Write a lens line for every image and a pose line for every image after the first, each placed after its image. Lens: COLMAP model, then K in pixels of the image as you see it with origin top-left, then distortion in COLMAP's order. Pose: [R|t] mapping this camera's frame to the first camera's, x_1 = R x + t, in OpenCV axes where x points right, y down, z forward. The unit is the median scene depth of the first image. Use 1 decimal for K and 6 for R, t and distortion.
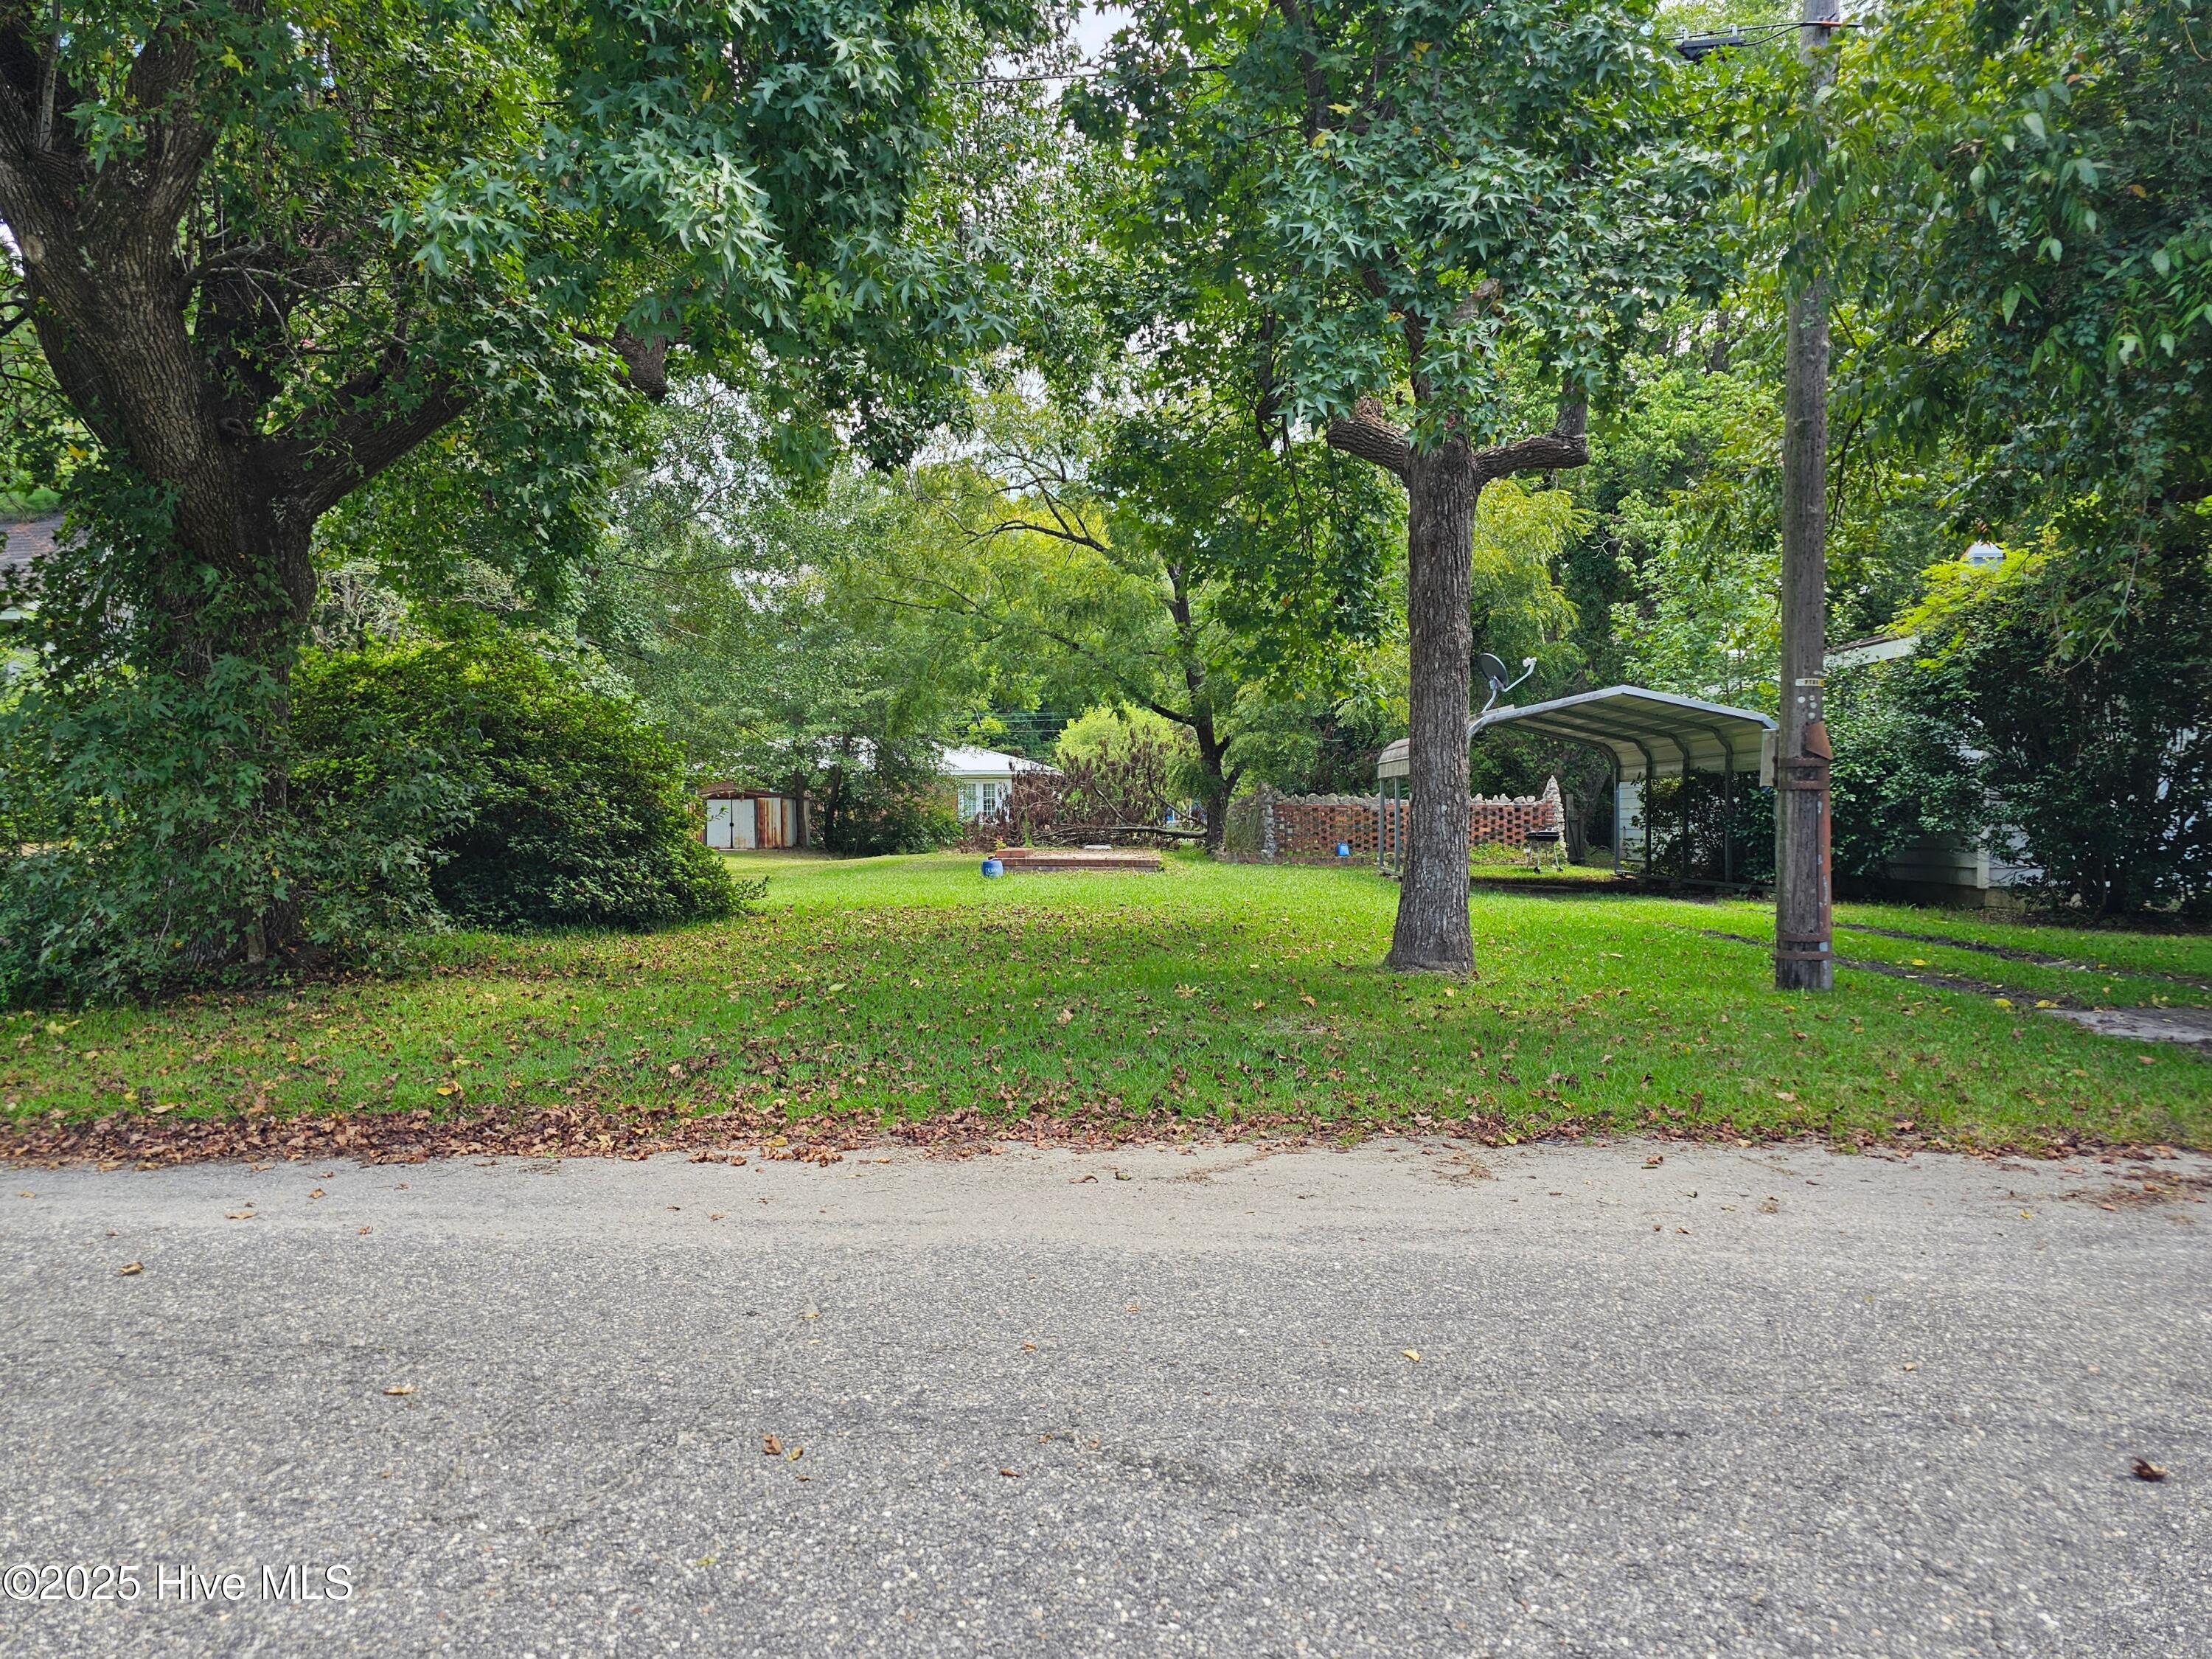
lens RADIAL K [[1447.9, 0, 1066.0], [0, 1447.9, 826.1], [0, 0, 1]] dist [0.059784, -0.000112]
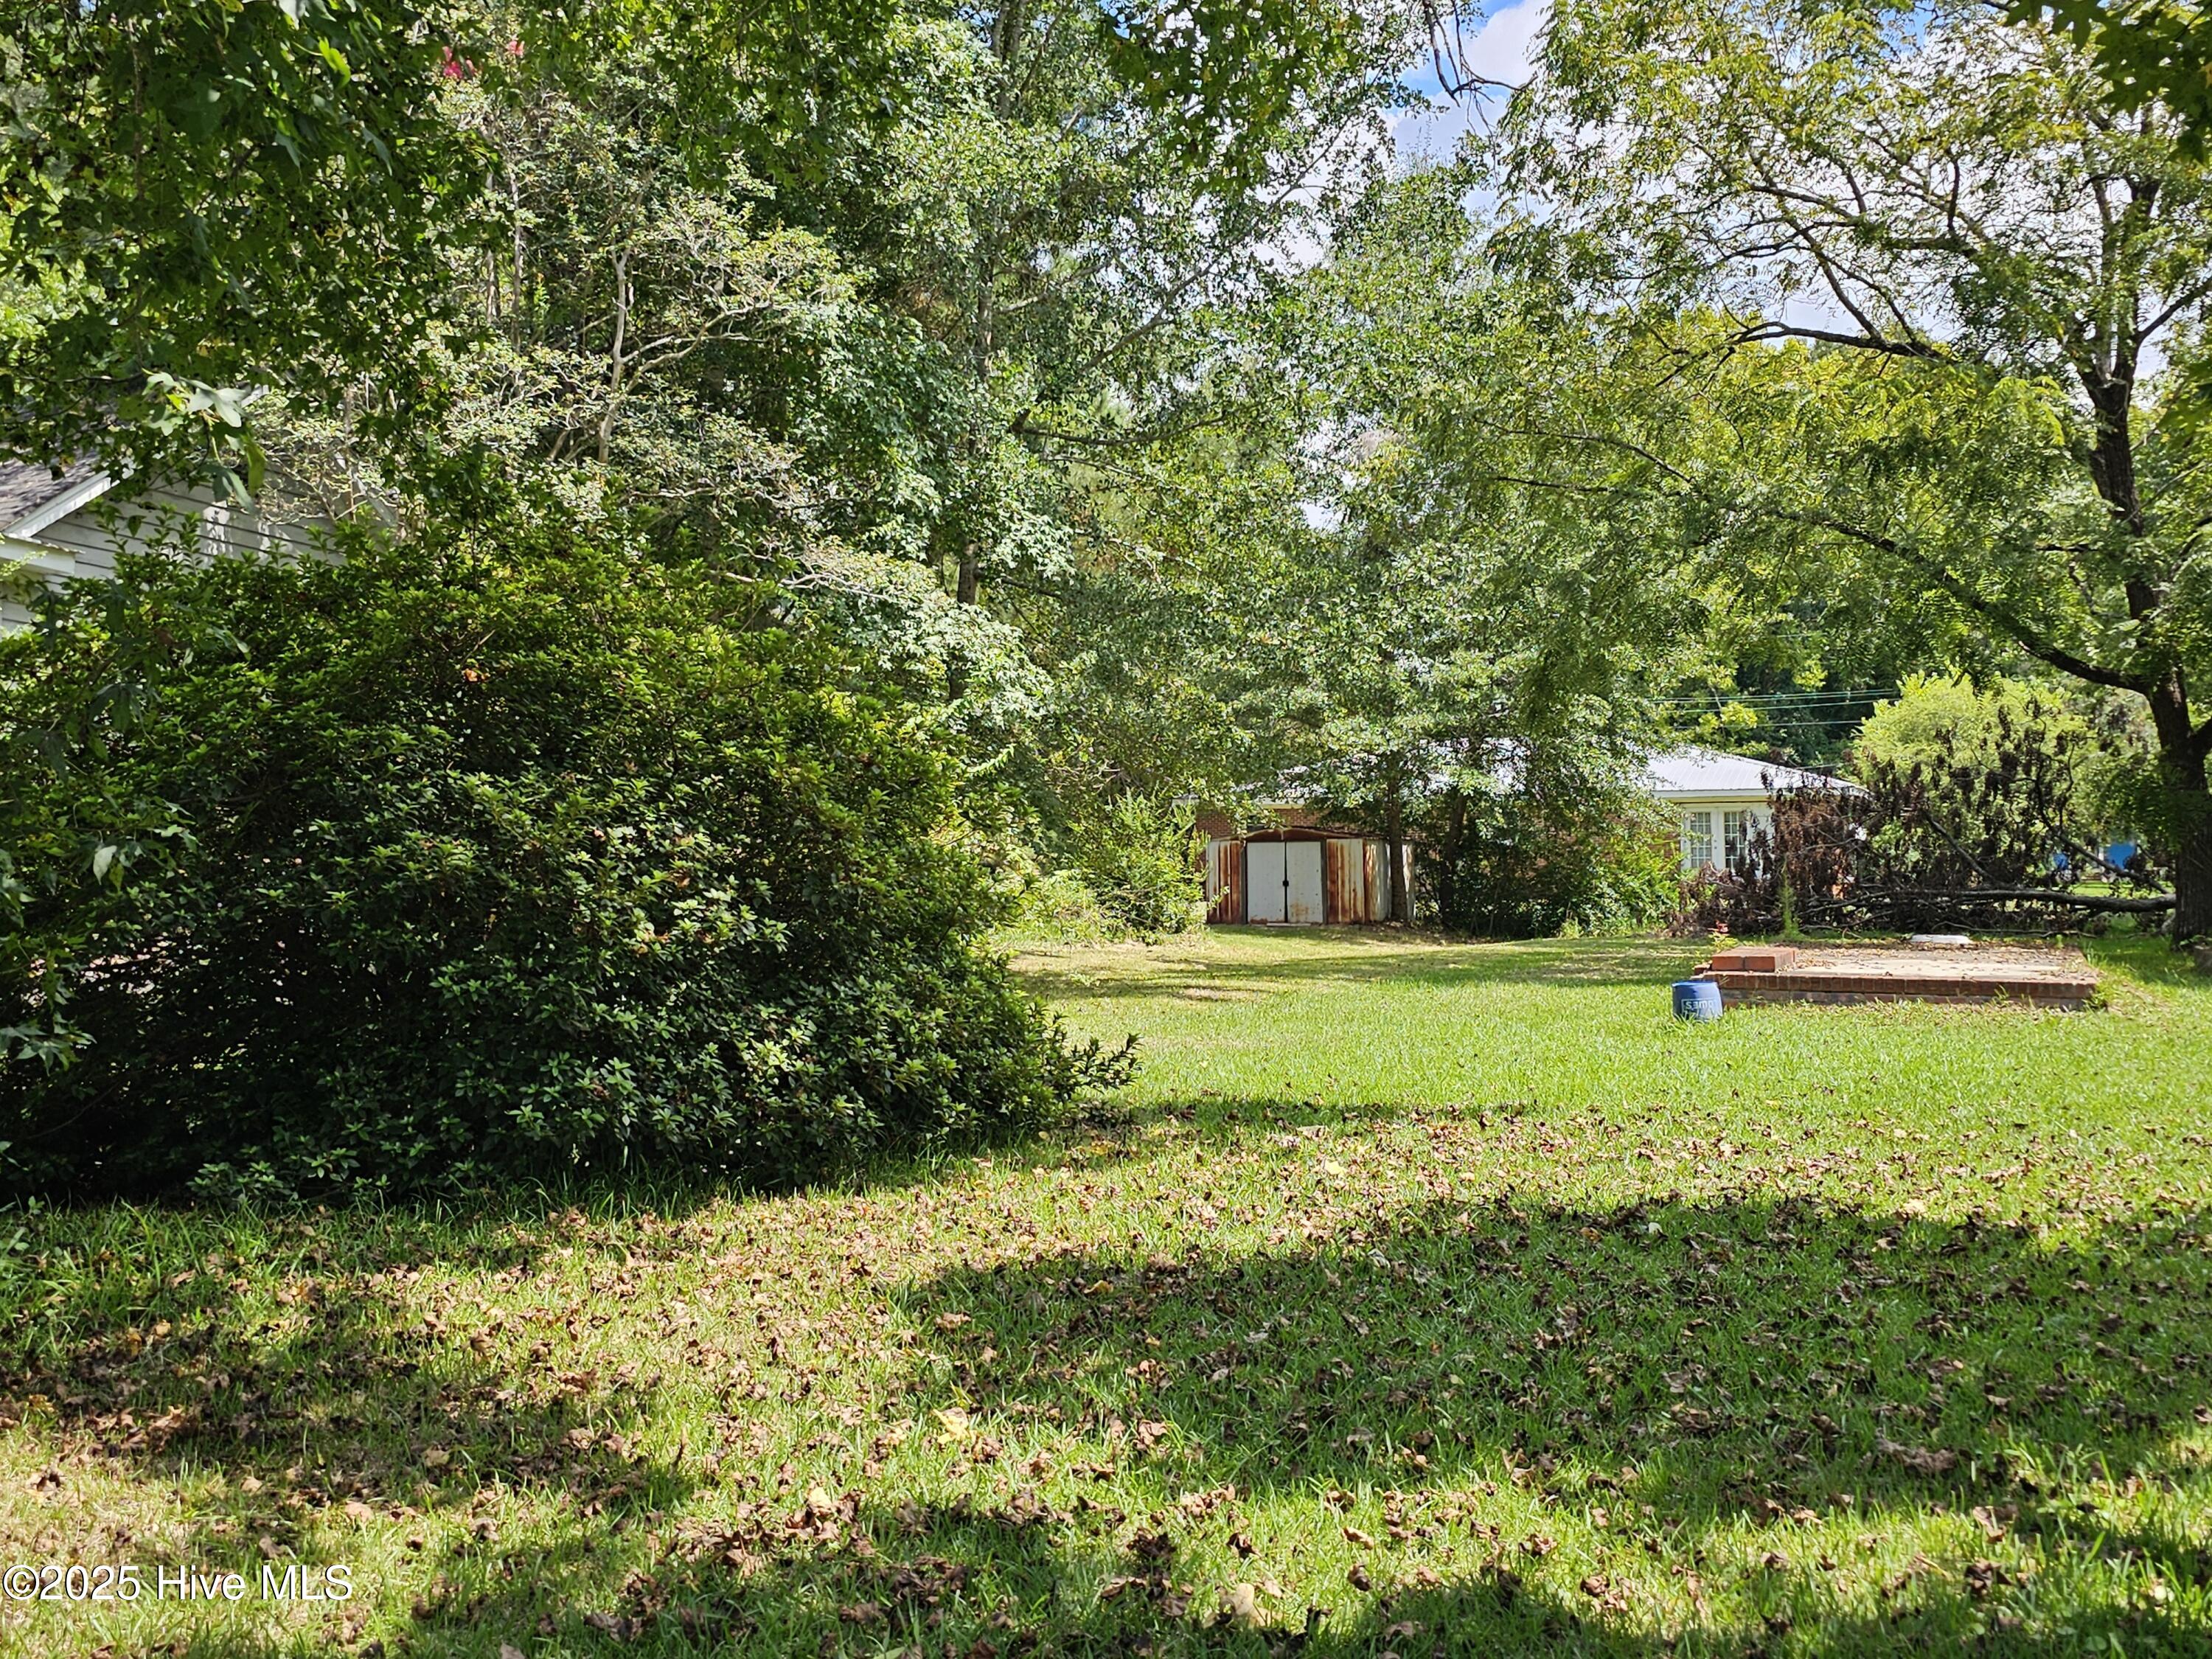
lens RADIAL K [[2146.9, 0, 1146.2], [0, 2146.9, 810.0], [0, 0, 1]] dist [0.137439, -0.214339]
pose [[0.948235, -0.011135, -0.317375, 0.001214], [0.001458, 0.999527, -0.030713, -0.005508], [0.317567, 0.028660, 0.947803, 0.155596]]
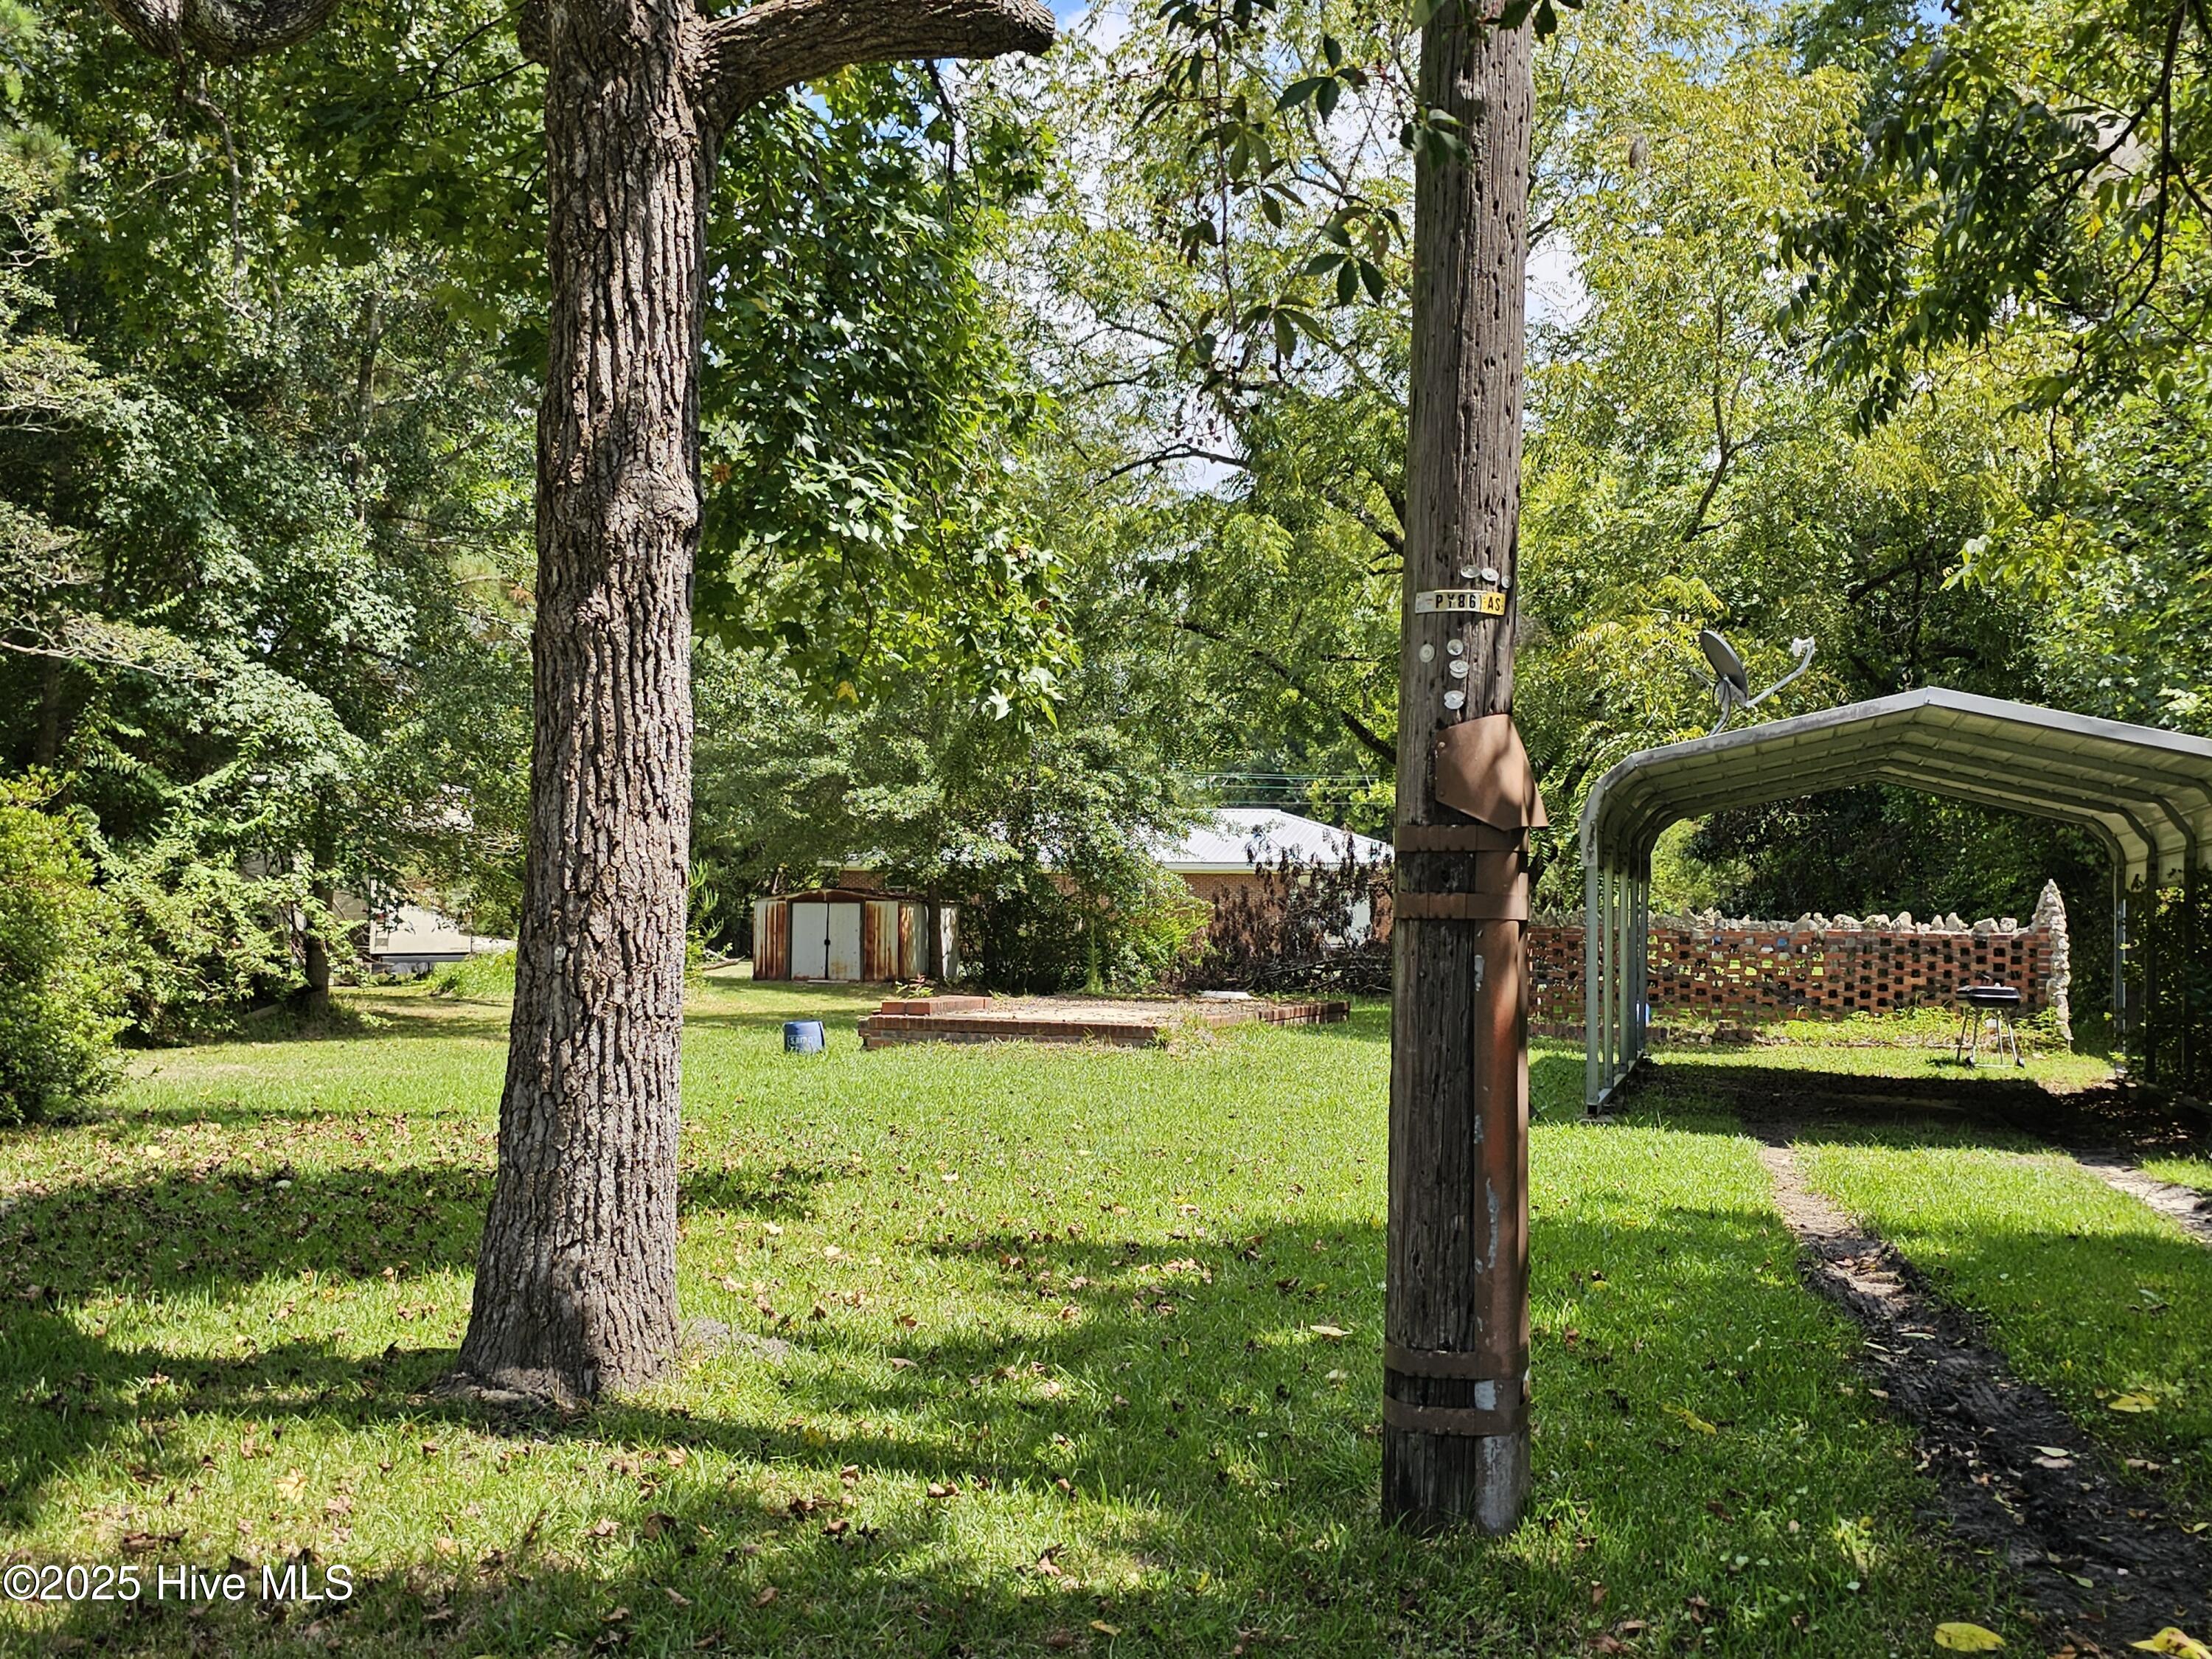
lens RADIAL K [[2146.9, 0, 1146.2], [0, 2146.9, 810.0], [0, 0, 1]] dist [0.137439, -0.214339]
pose [[0.977304, 0.003482, -0.211815, 0.133960], [-0.016845, 0.997976, -0.061315, -0.004453], [0.211173, 0.063491, 0.975384, 0.123973]]
